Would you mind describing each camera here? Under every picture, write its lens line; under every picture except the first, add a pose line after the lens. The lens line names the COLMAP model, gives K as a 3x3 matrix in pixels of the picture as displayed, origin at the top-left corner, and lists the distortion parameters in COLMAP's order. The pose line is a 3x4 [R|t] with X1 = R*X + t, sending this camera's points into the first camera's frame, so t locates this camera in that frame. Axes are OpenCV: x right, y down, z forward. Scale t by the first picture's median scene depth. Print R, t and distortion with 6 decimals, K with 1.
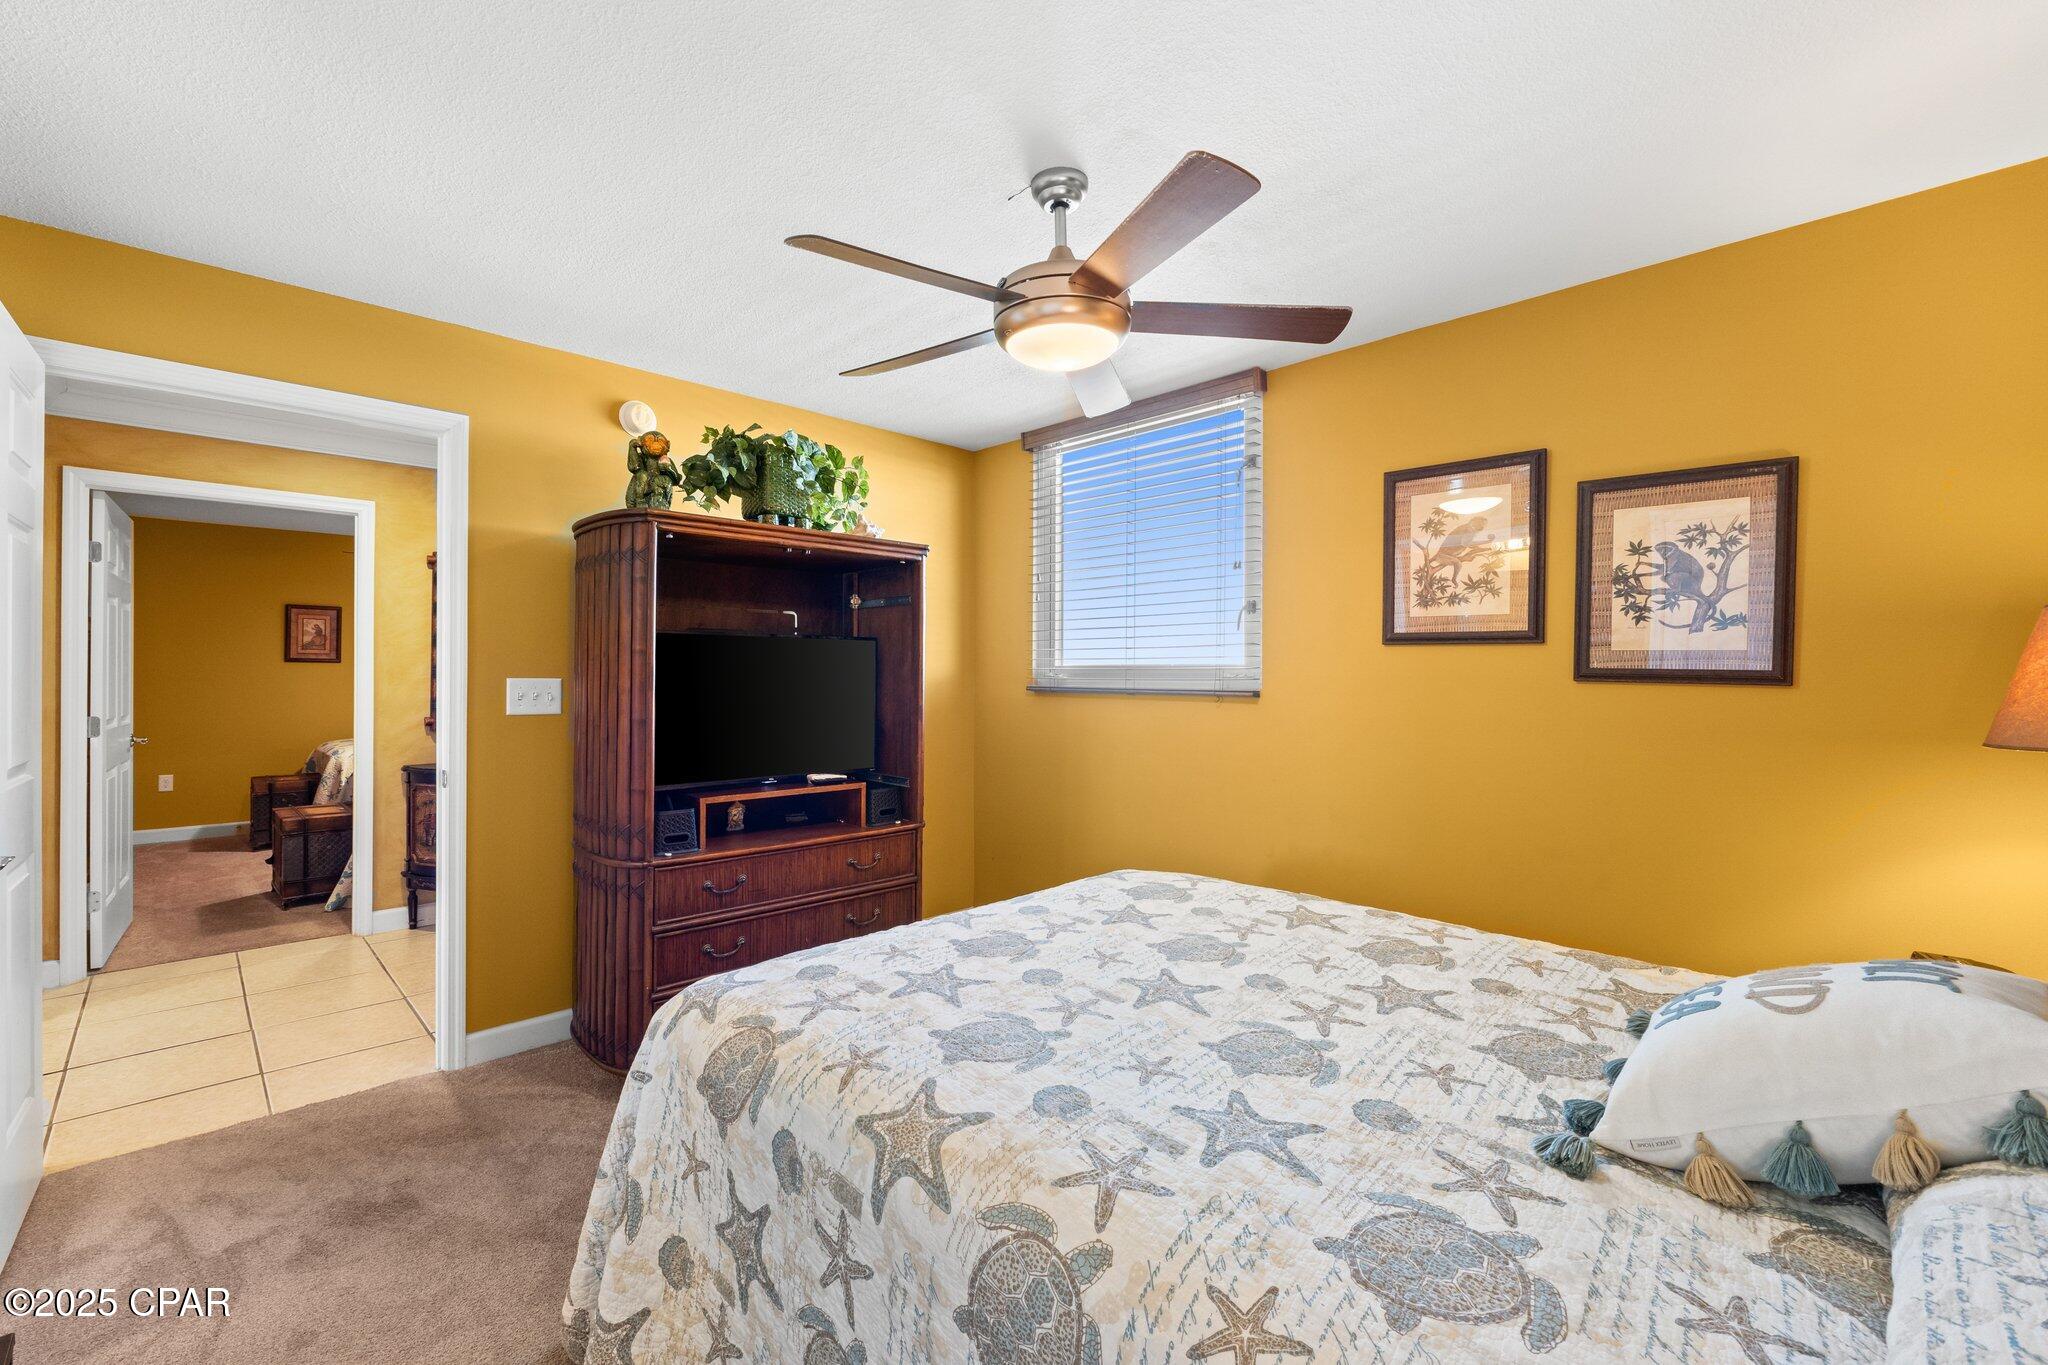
lens RADIAL K [[857.5, 0, 1004.1], [0, 857.5, 677.5], [0, 0, 1]] dist [-0.004272, -0.000942]
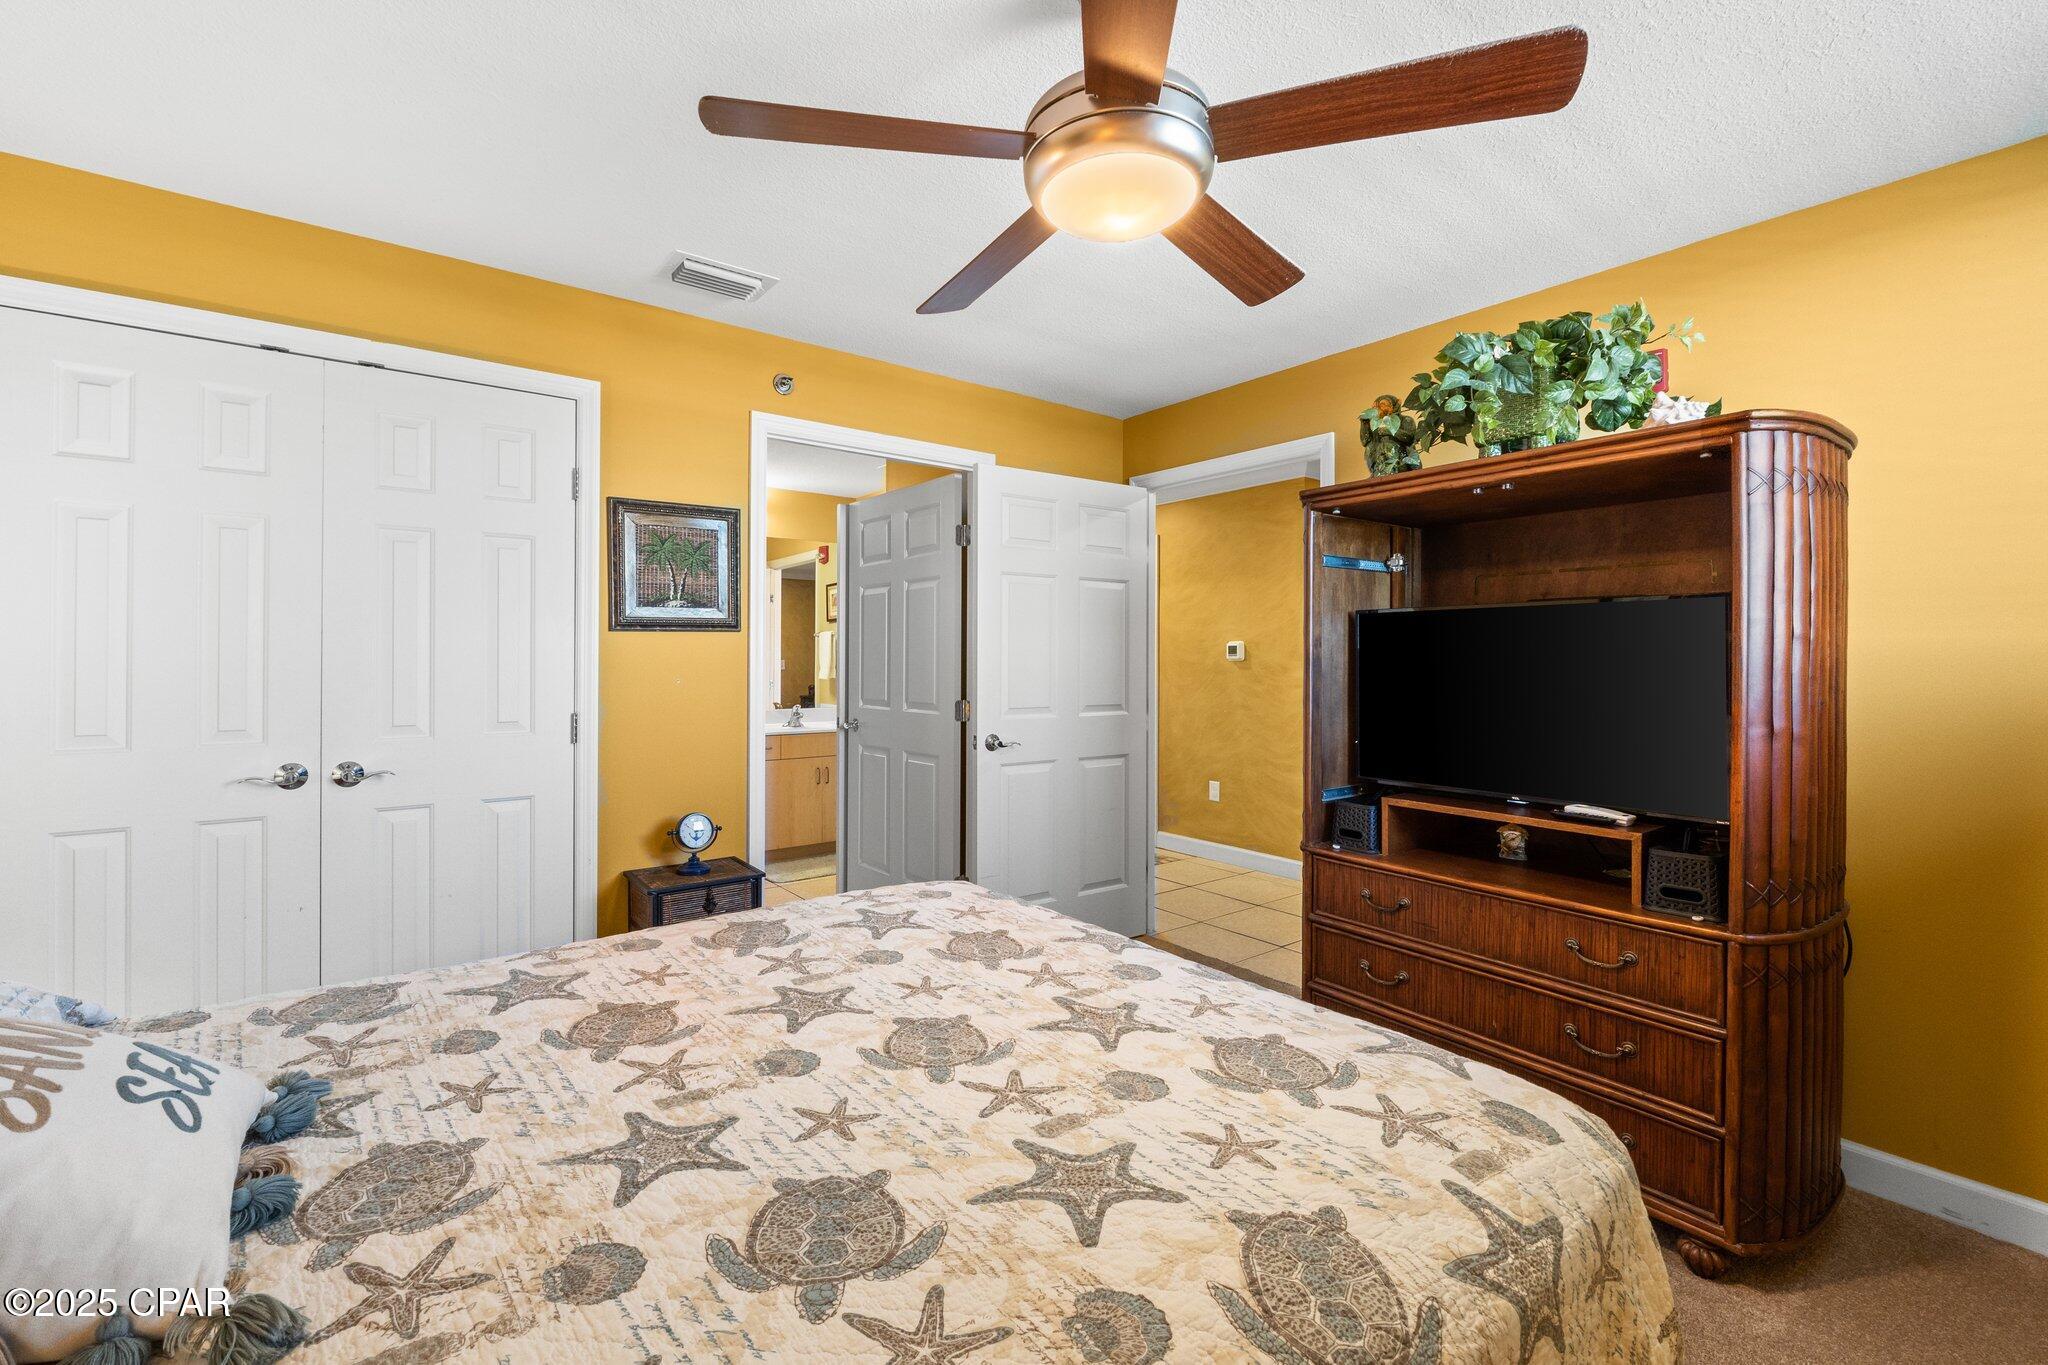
lens RADIAL K [[857.5, 0, 1004.1], [0, 857.5, 677.5], [0, 0, 1]] dist [-0.004272, -0.000942]
pose [[-0.126759, 0.016329, -0.991799, 0.836405], [-0.005581, 0.999837, 0.017174, 0.005224], [0.991918, 0.007712, -0.126648, 1.052039]]
